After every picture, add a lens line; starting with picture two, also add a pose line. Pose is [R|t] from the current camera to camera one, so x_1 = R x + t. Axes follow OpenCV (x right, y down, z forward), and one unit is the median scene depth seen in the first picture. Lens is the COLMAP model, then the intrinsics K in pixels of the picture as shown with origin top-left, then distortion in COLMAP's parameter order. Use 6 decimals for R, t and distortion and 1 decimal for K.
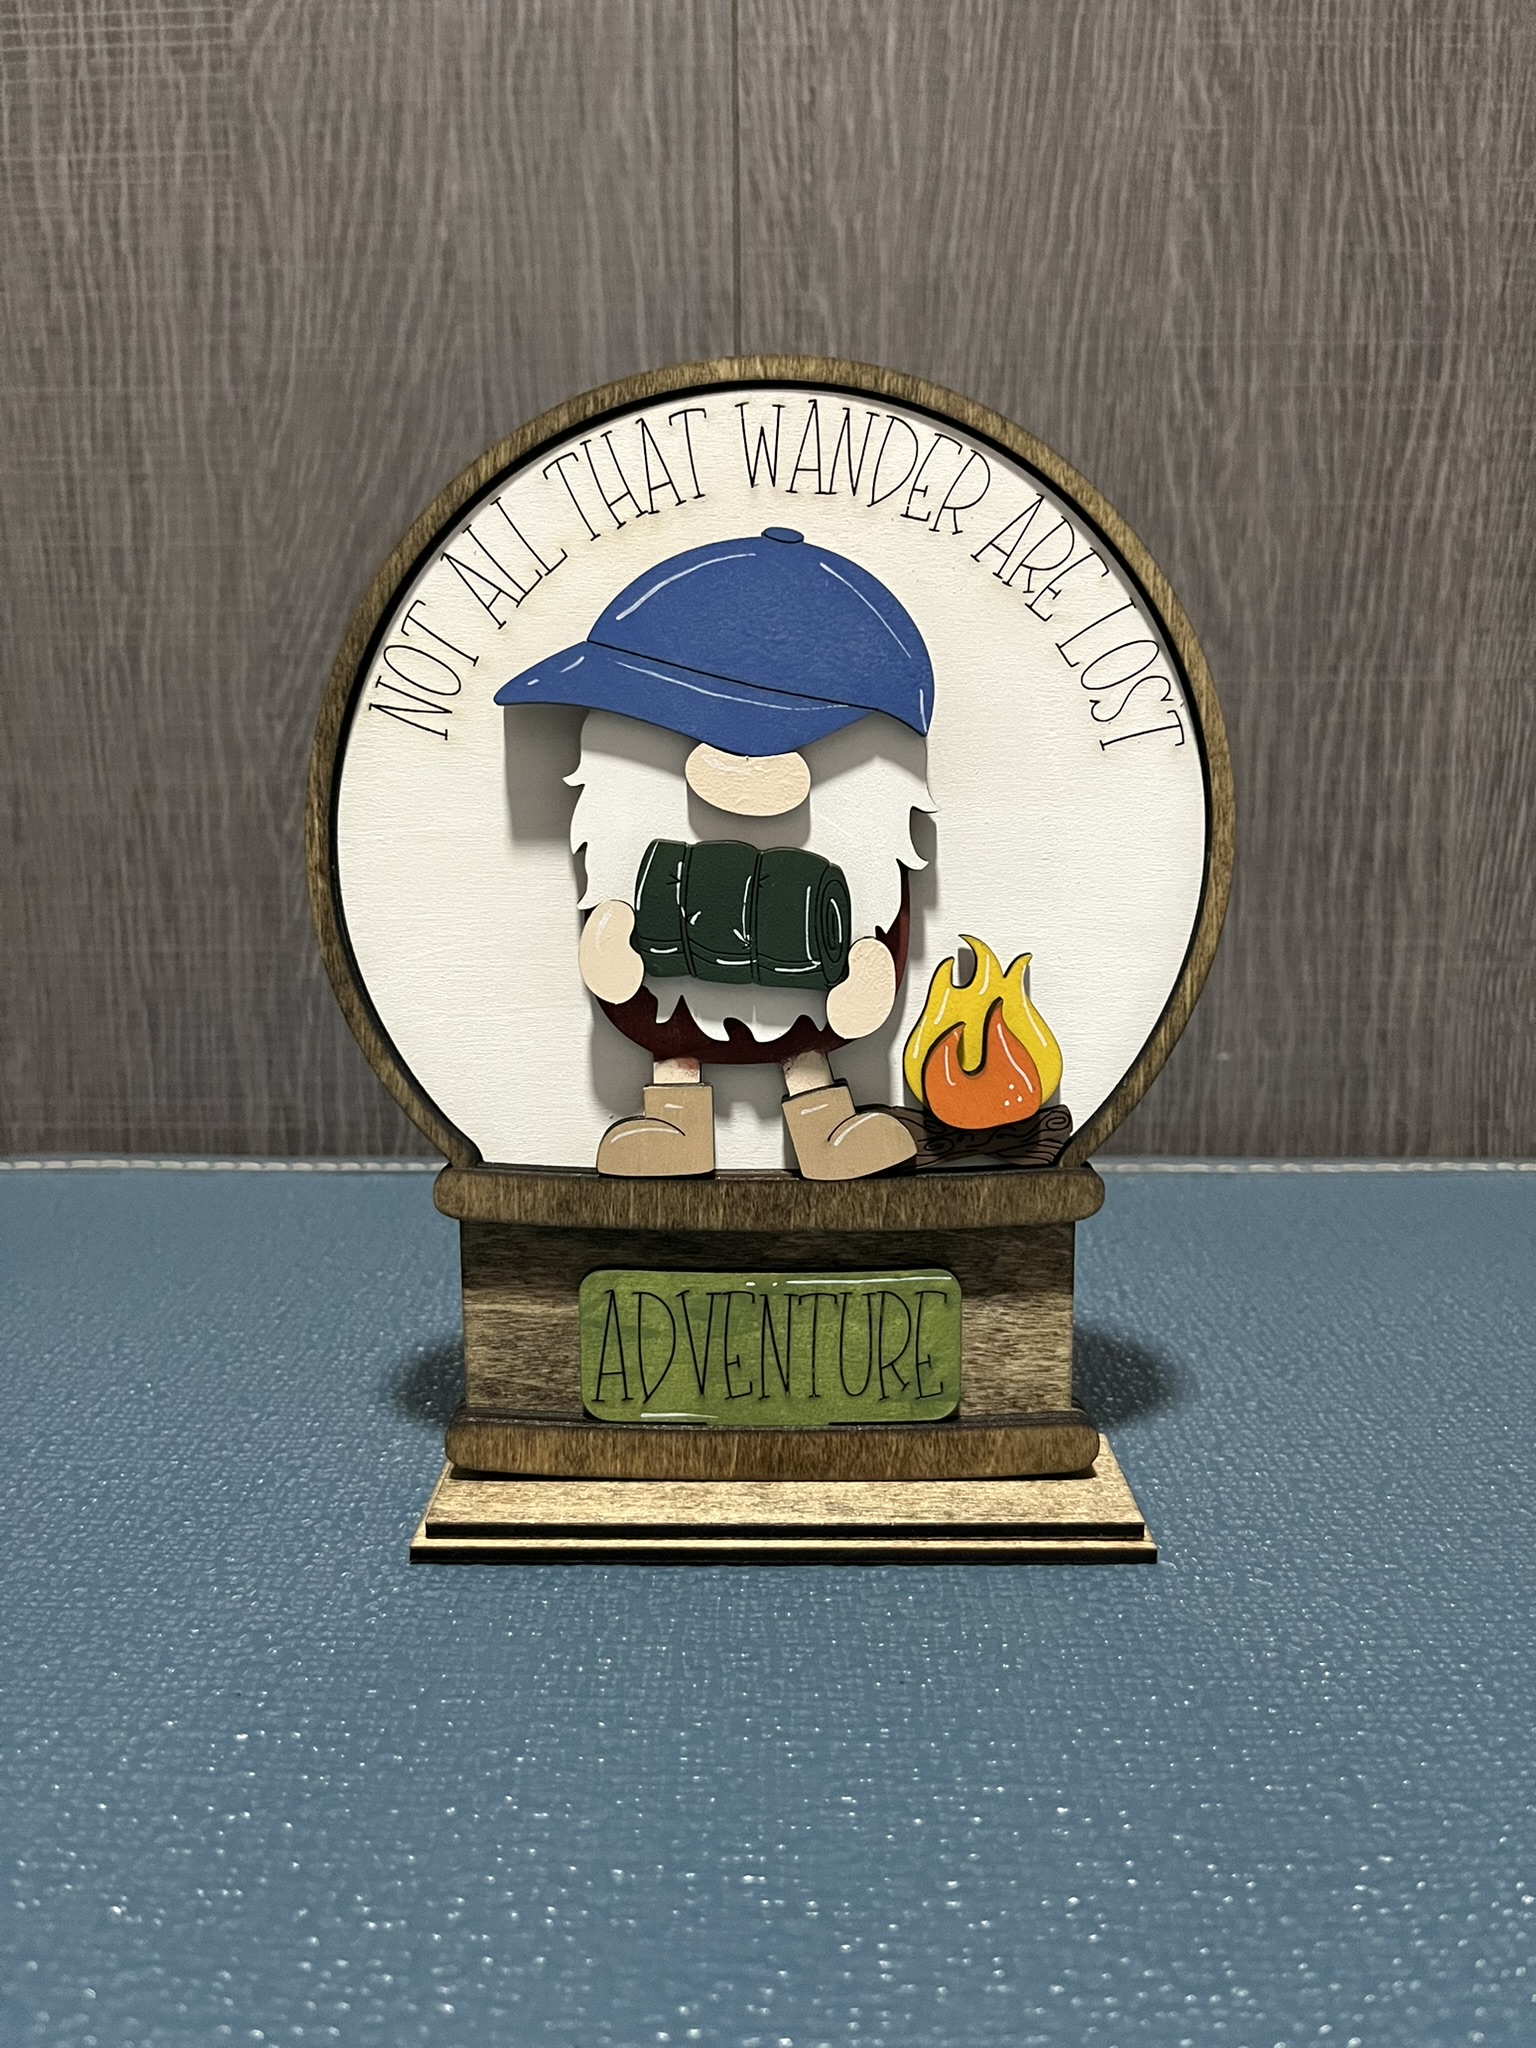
lens RADIAL K [[1588.6, 0, 755.8], [0, 1588.6, 1030.2], [0, 0, 1]] dist [0.061667, -0.112438]
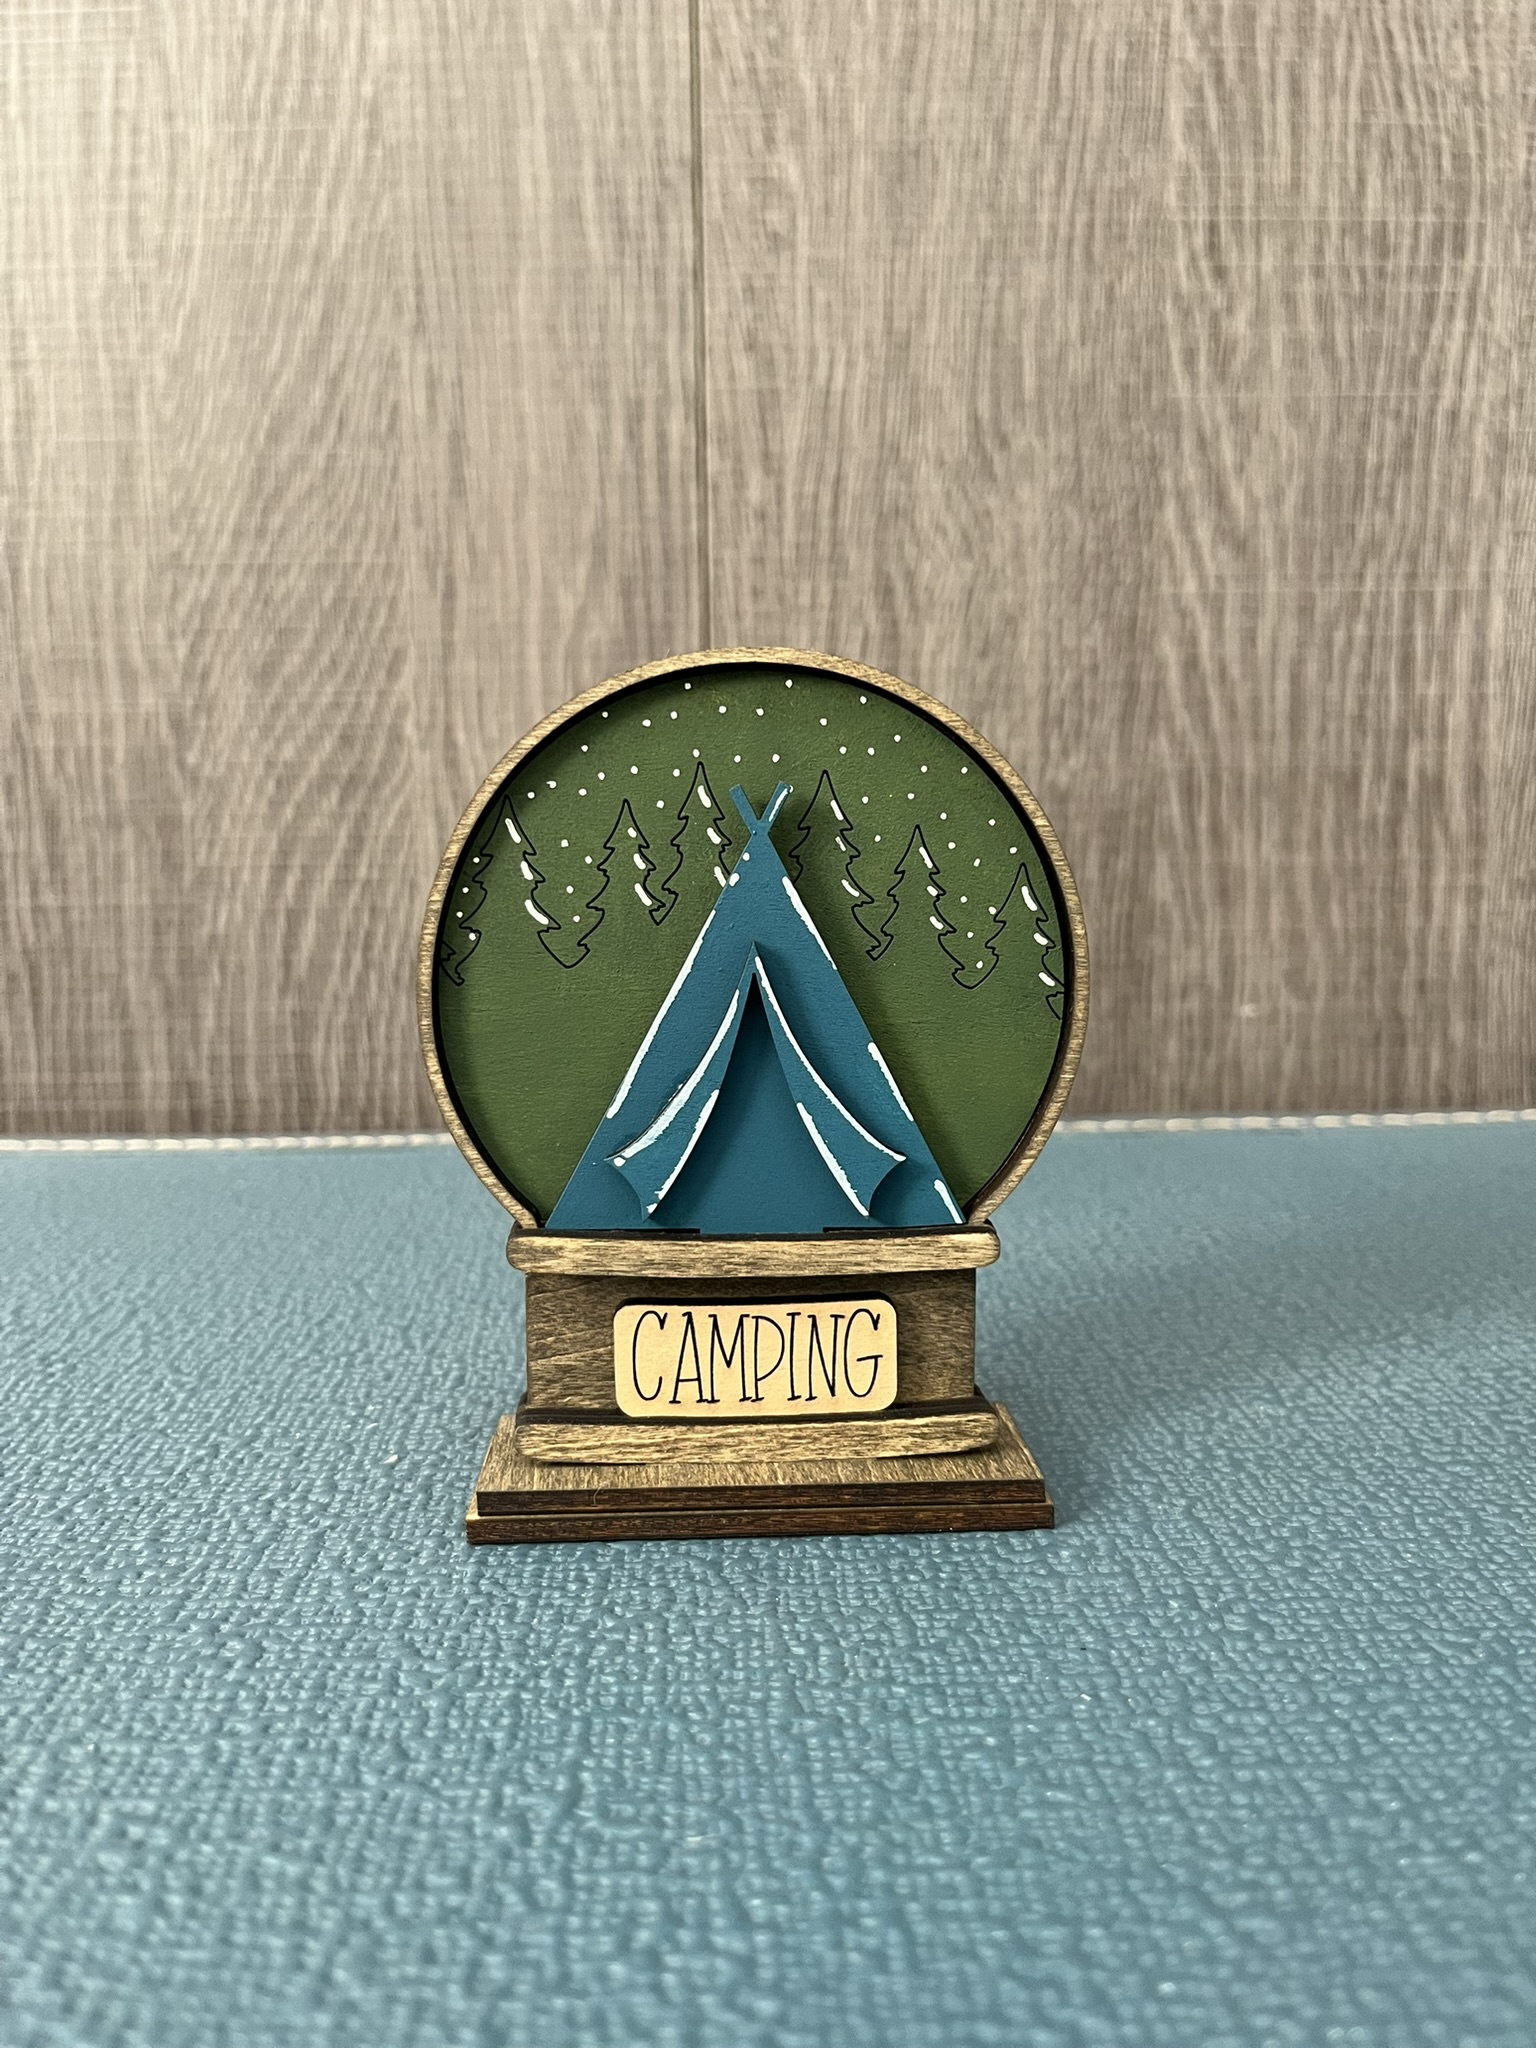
lens RADIAL K [[1588.6, 0, 750.6], [0, 1588.6, 1032.5], [0, 0, 1]] dist [0.061667, -0.112438]
pose [[0.999311, -0.012065, 0.035088, -0.018801], [0.013877, 0.998559, -0.051844, 0.076797], [-0.034412, 0.052295, 0.998039, 0.124840]]
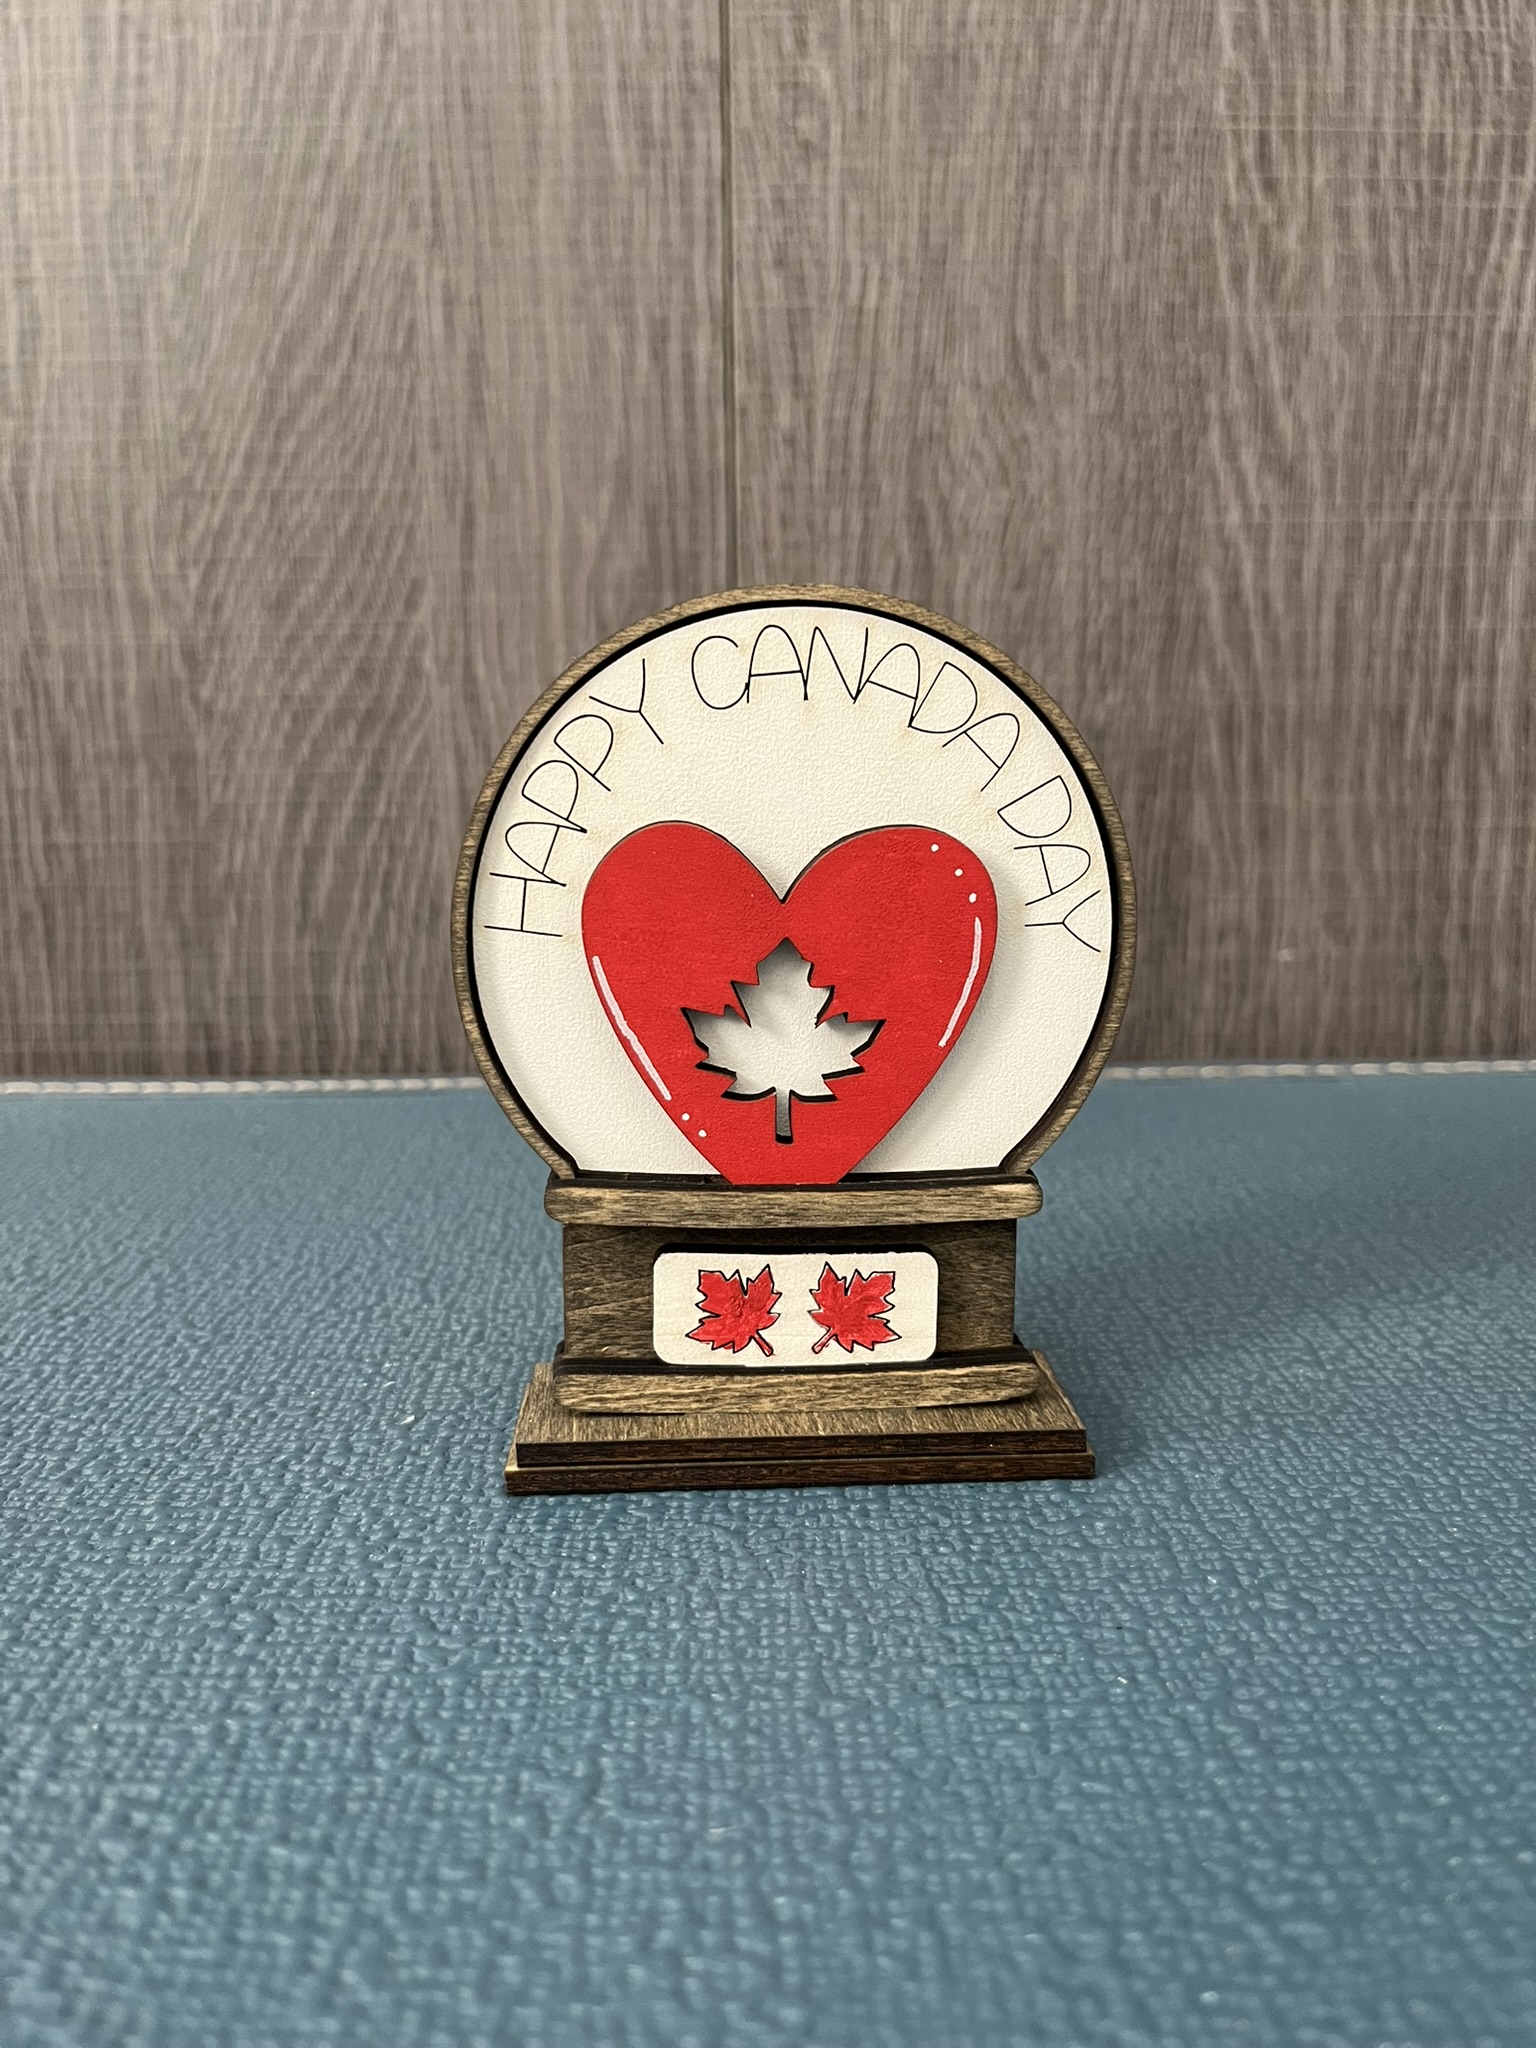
lens RADIAL K [[1588.6, 0, 766.2], [0, 1588.6, 1031.9], [0, 0, 1]] dist [0.061667, -0.112438]
pose [[0.999550, -0.008976, 0.028616, -0.018782], [0.009294, 0.999897, -0.010982, 0.070386], [-0.028514, 0.011243, 0.999530, 0.142615]]
